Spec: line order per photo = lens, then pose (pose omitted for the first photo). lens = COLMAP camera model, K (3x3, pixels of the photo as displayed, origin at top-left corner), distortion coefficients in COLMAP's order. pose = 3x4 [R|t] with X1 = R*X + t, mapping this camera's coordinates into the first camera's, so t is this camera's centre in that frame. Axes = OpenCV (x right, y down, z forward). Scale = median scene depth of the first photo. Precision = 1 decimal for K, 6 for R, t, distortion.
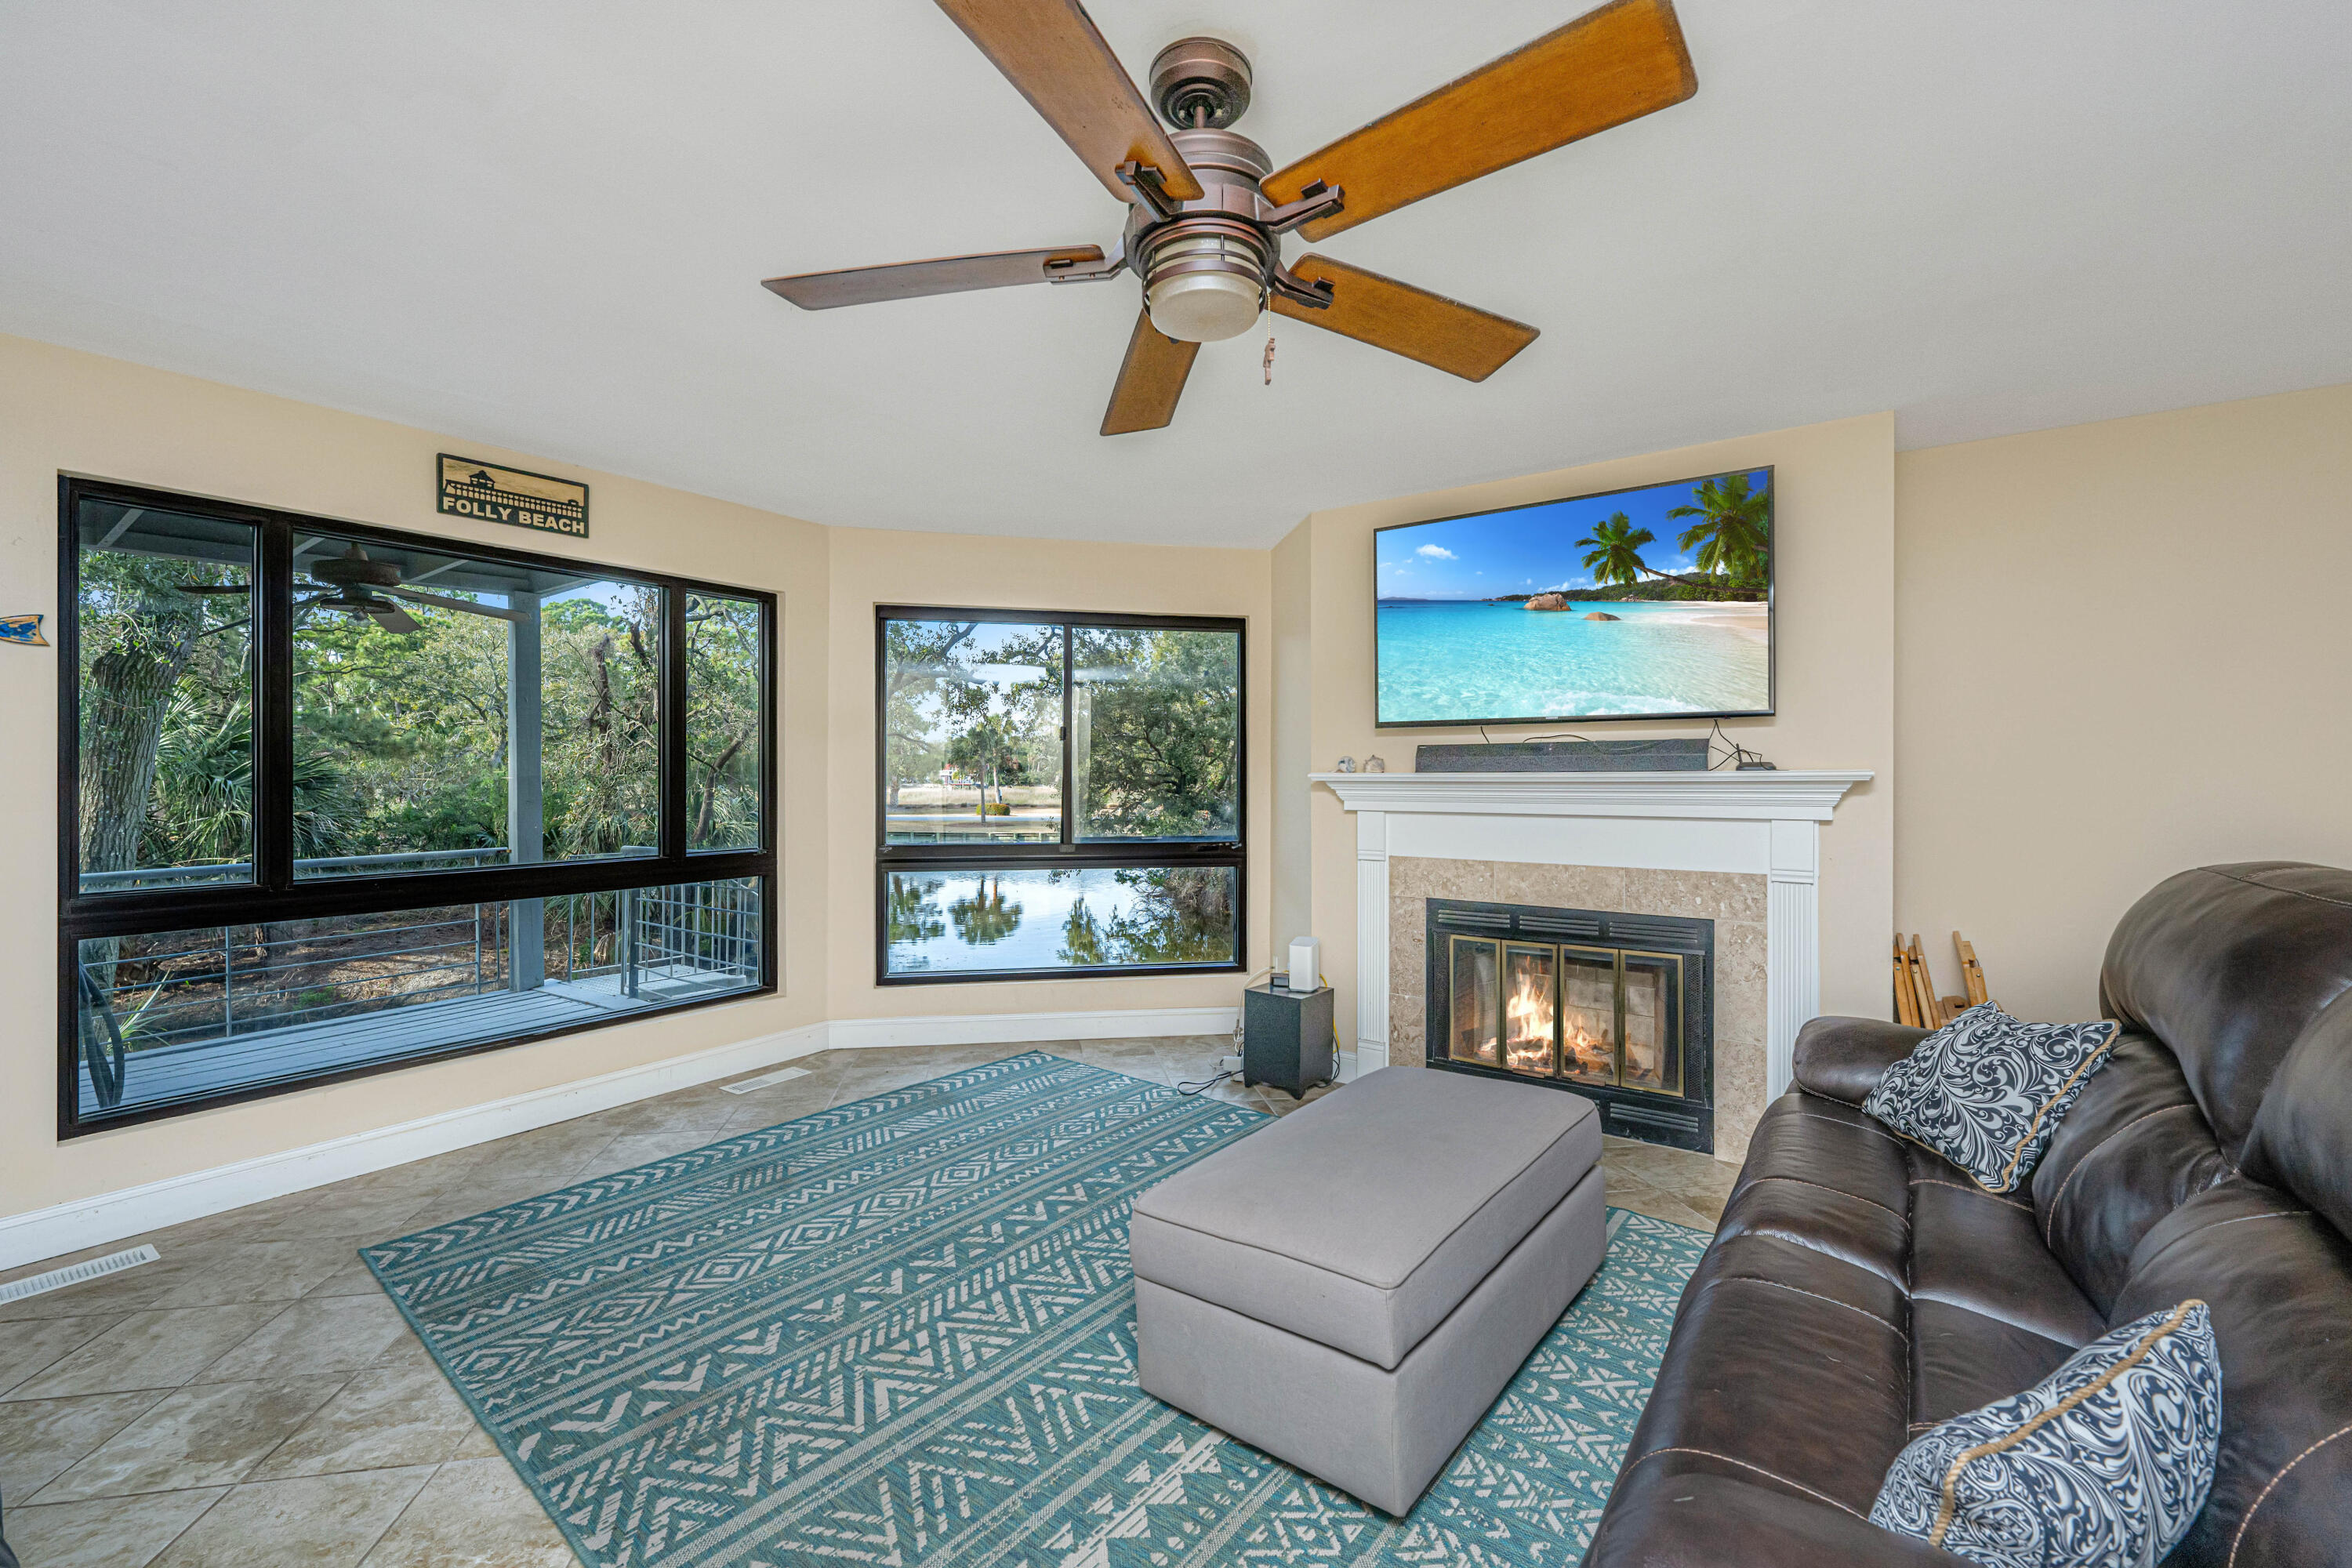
lens RADIAL K [[965.6, 0, 1181.7], [0, 965.6, 778.1], [0, 0, 1]] dist [-0.000696, -0.000139]
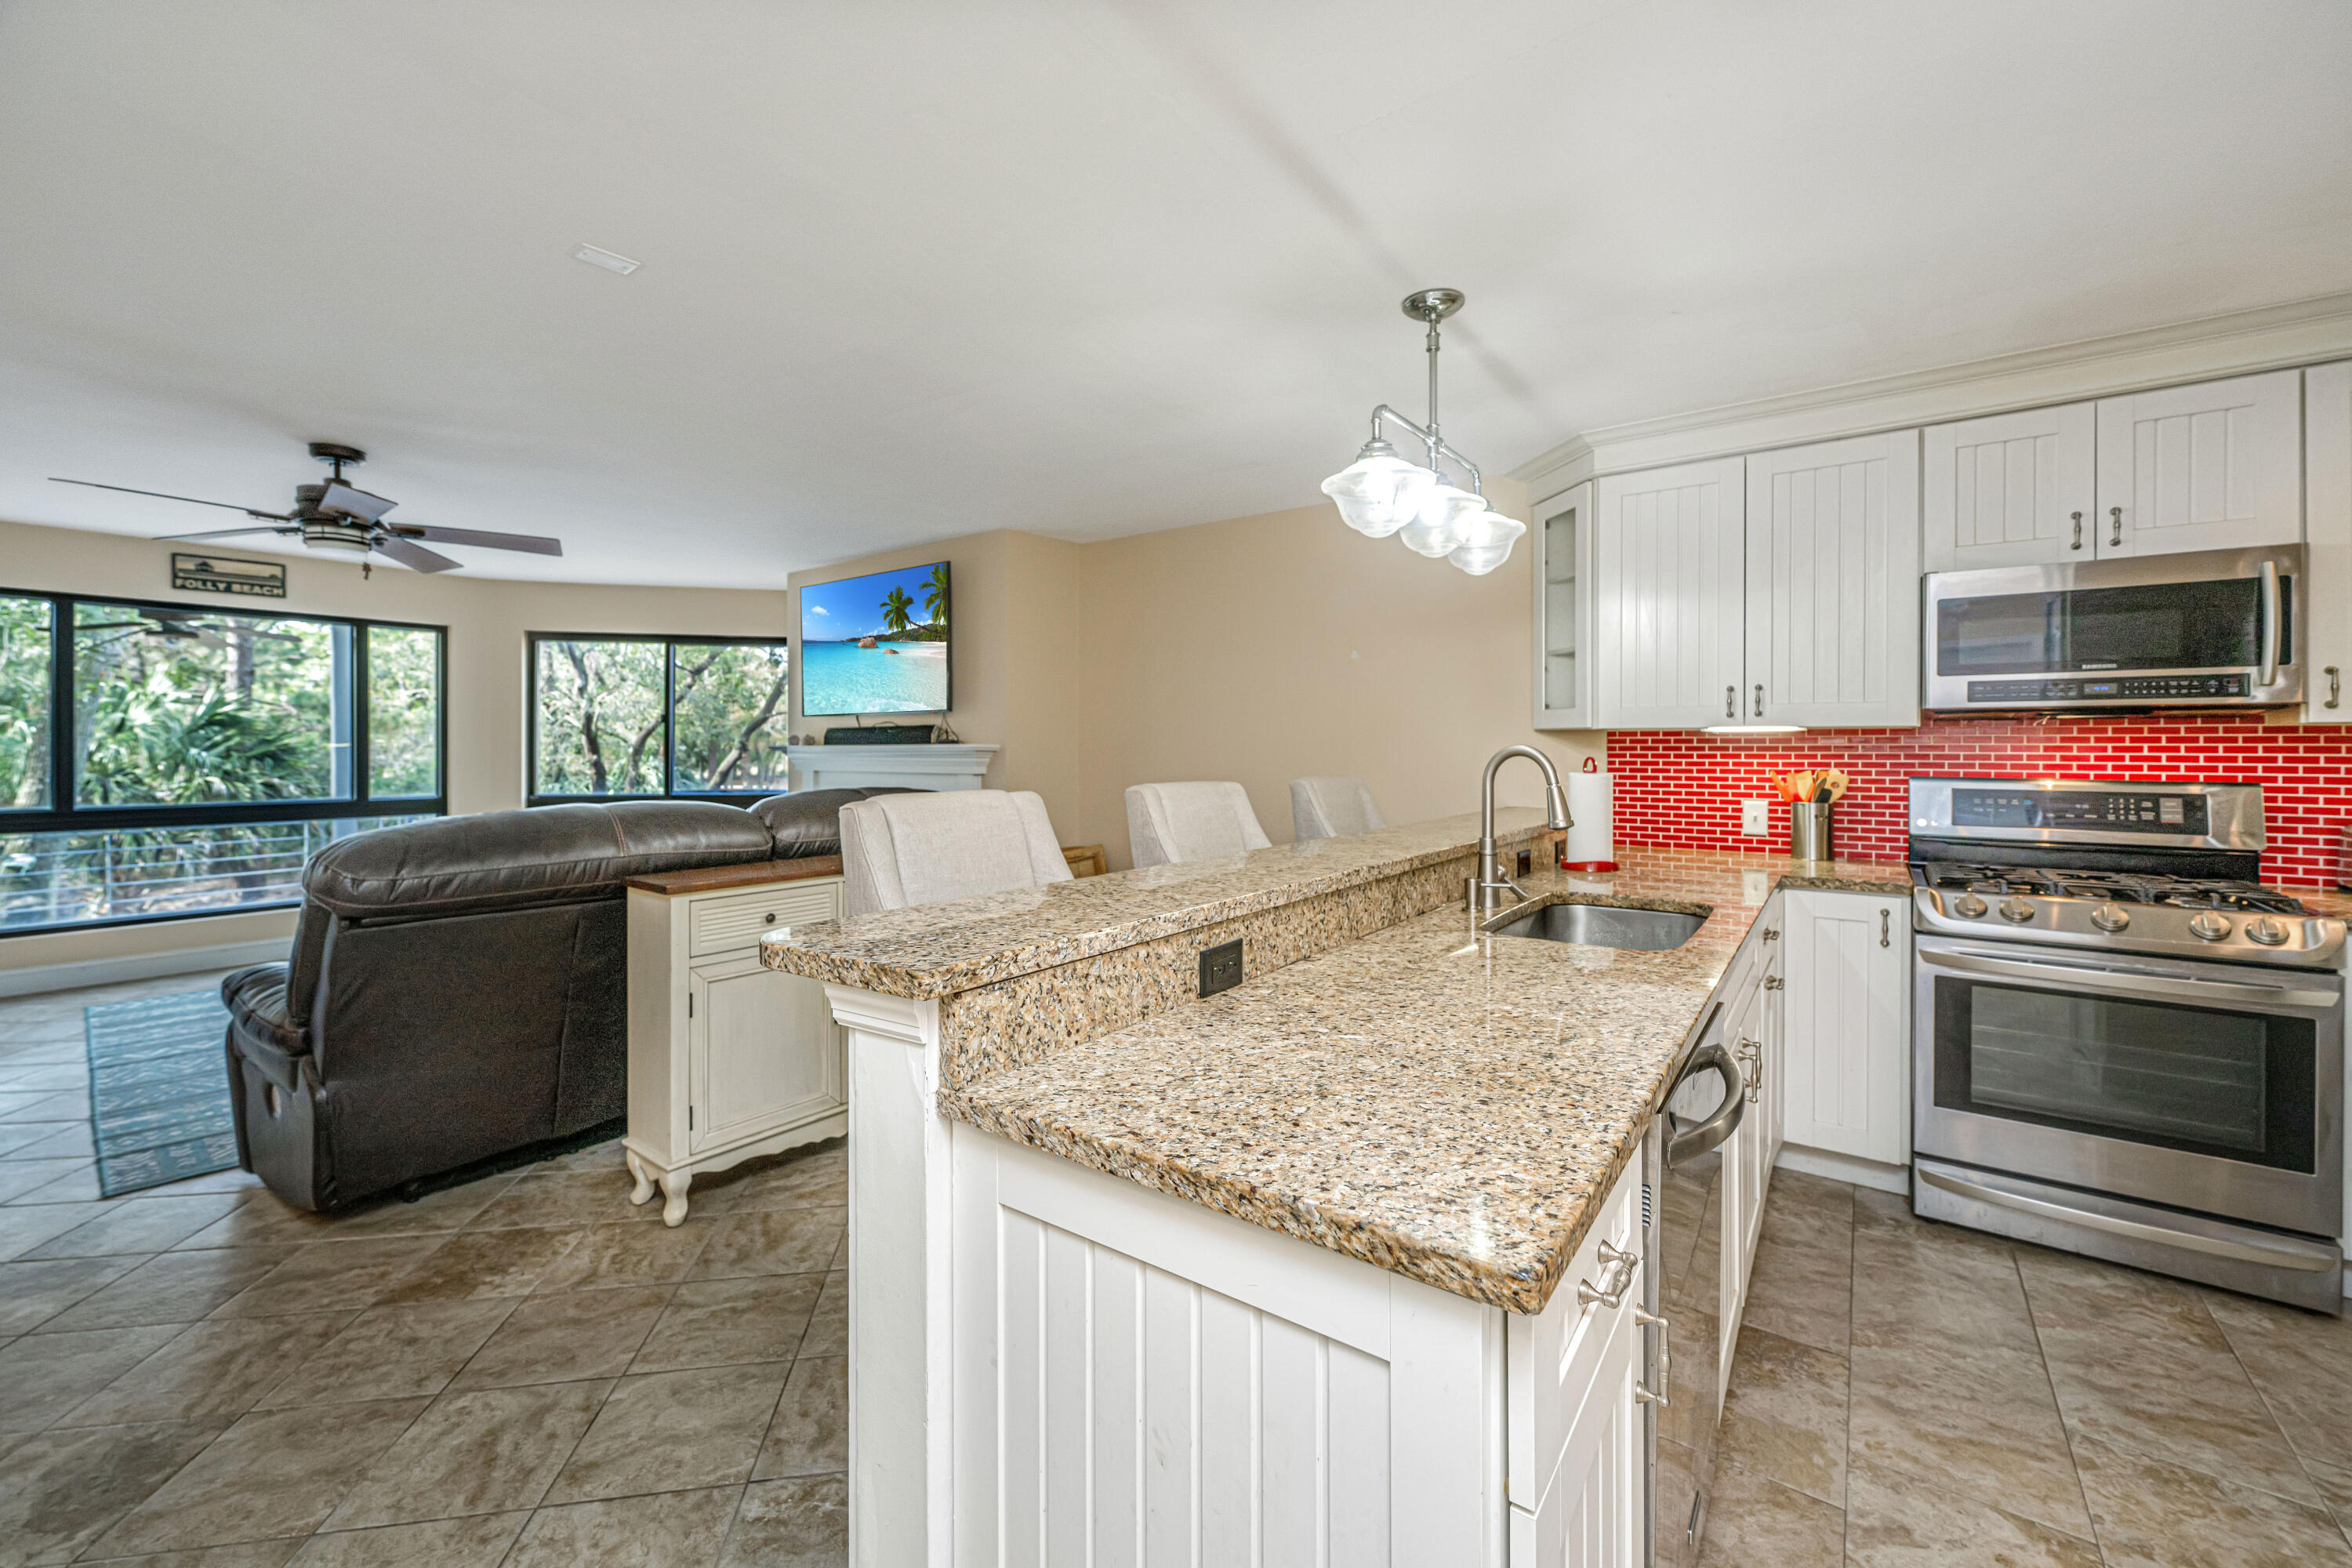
lens RADIAL K [[943.4, 0, 1192.6], [0, 943.4, 756.4], [0, 0, 1]] dist [-0.000332, -0.002306]
pose [[0.999935, 0.004962, -0.010260, 1.018133], [-0.004933, 0.999984, 0.002869, 0.002484], [0.010274, -0.002818, 0.999943, -0.612748]]
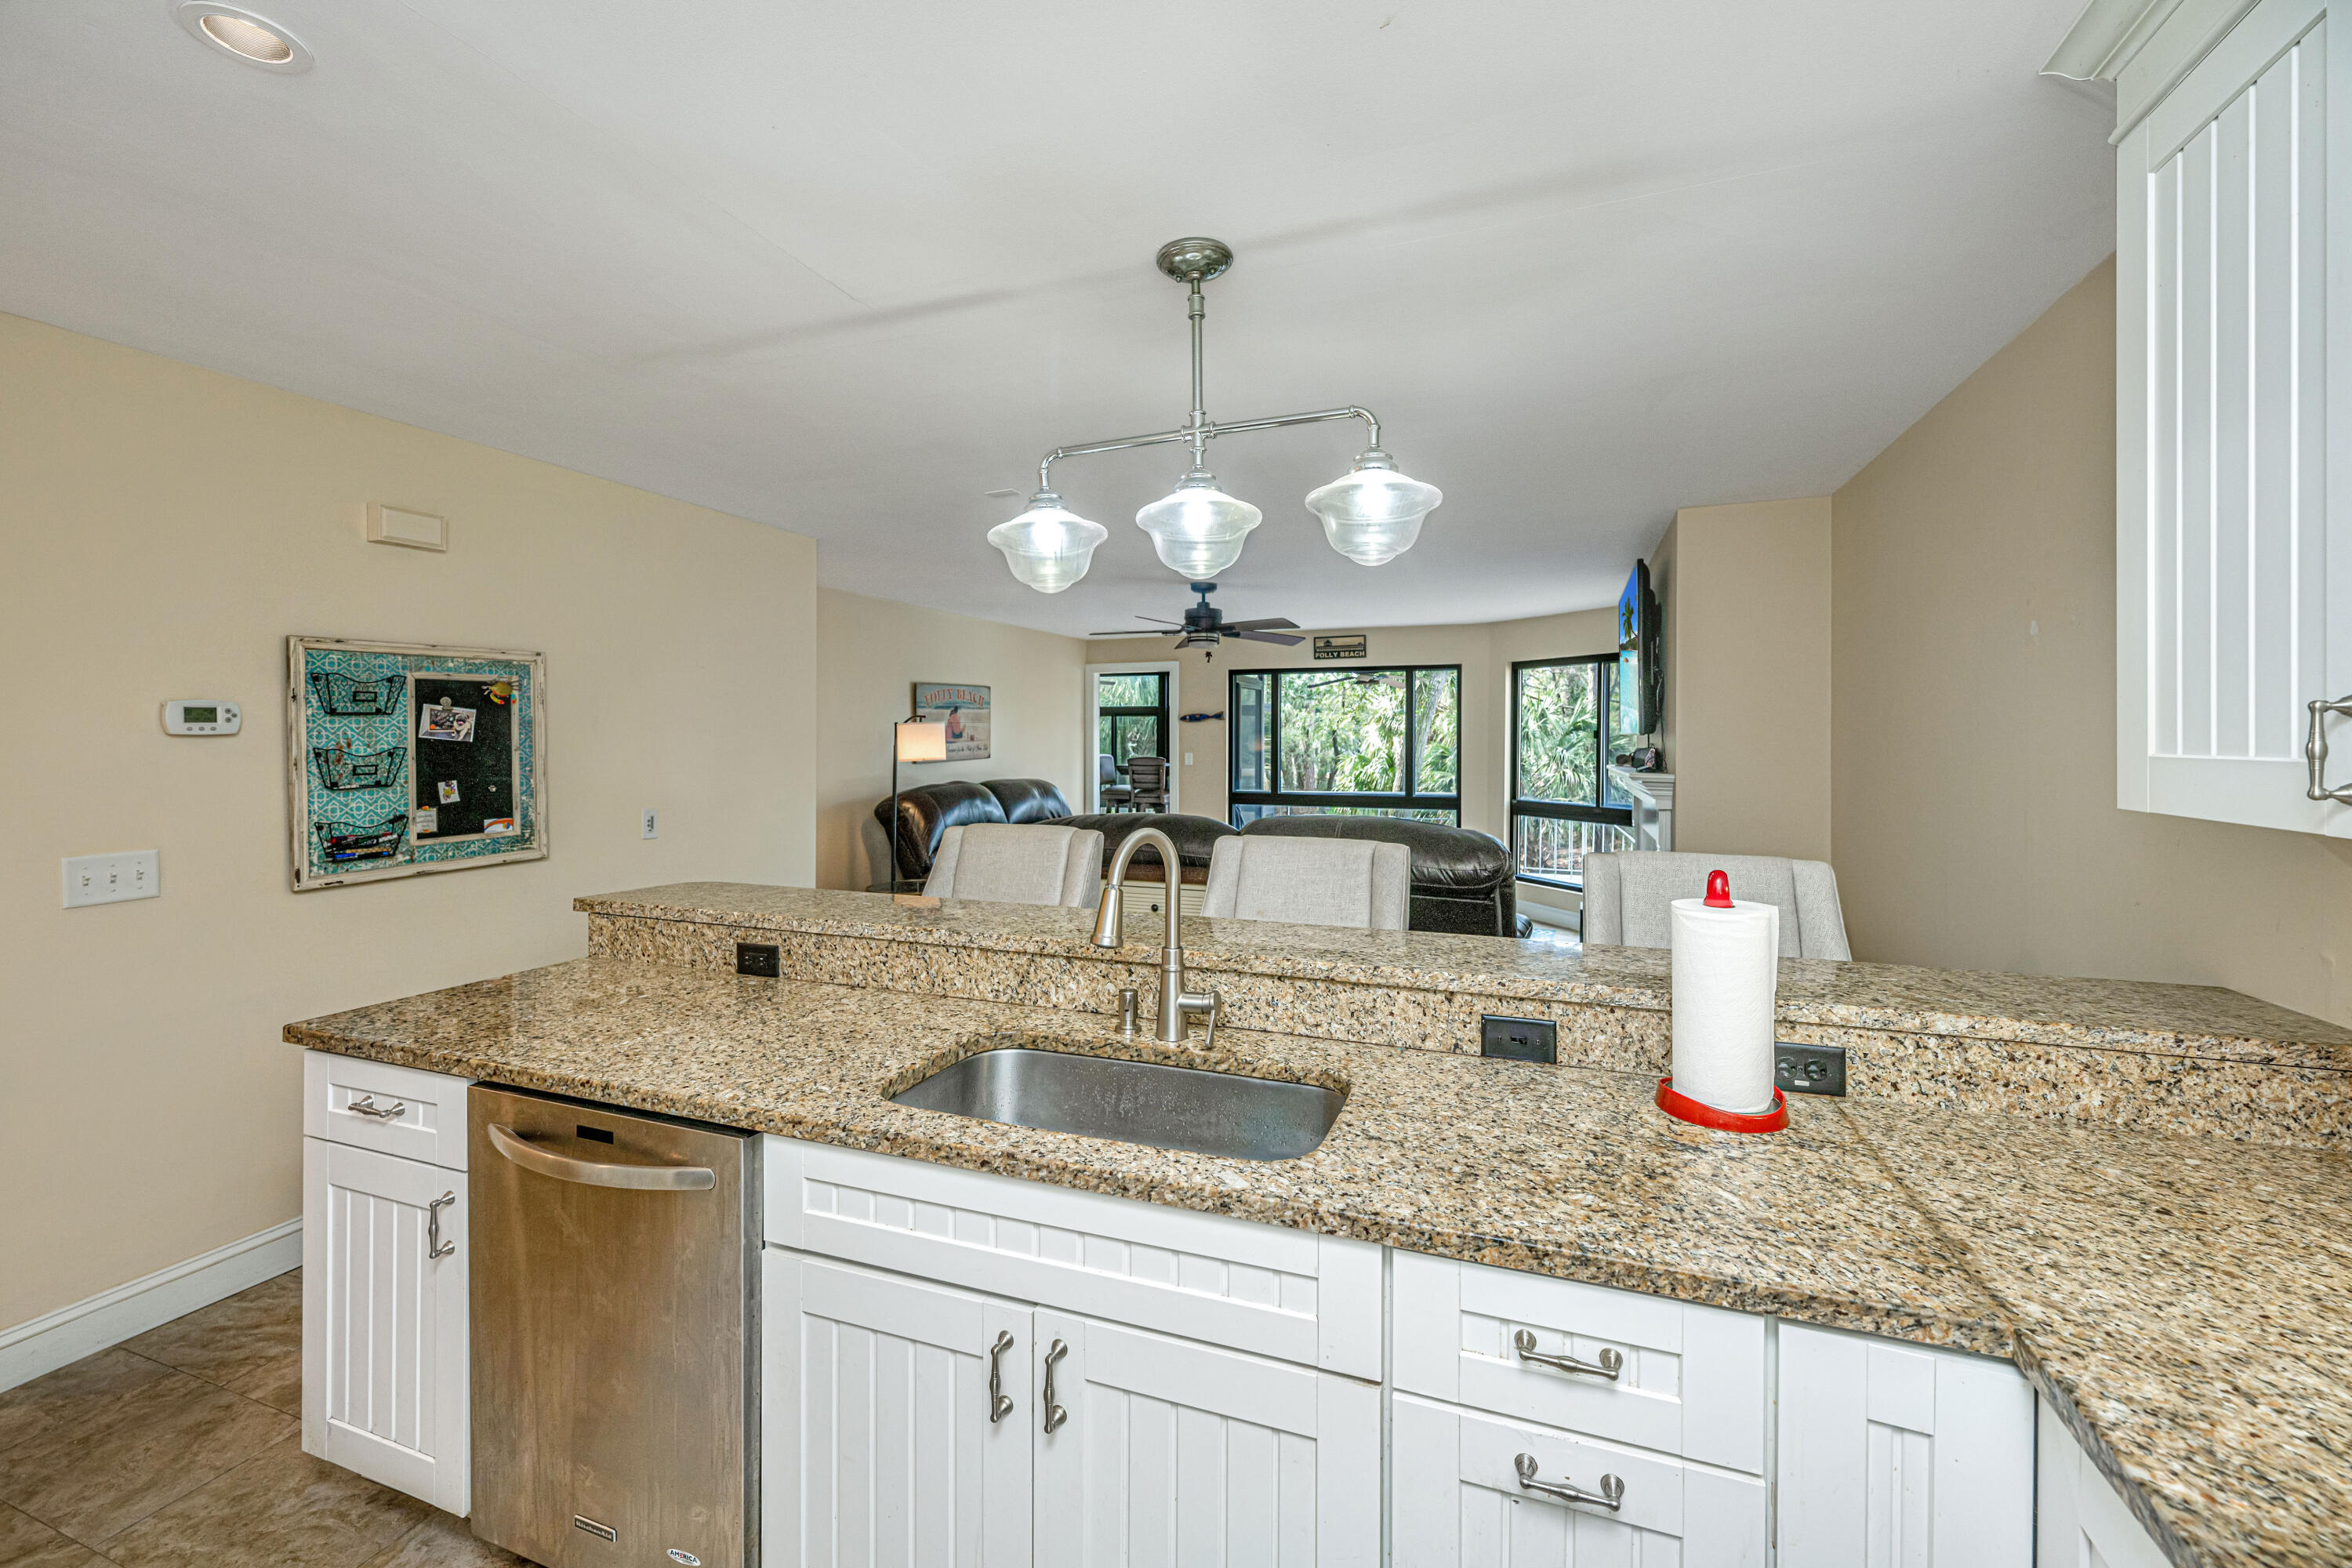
lens RADIAL K [[983.1, 0, 1191.0], [0, 983.1, 741.3], [0, 0, 1]] dist [-0.000192, -0.000033]
pose [[0.247150, 0.006938, -0.968952, 1.796259], [-0.006705, 0.999963, 0.005450, -0.061364], [0.968954, 0.005150, 0.247187, -0.003650]]
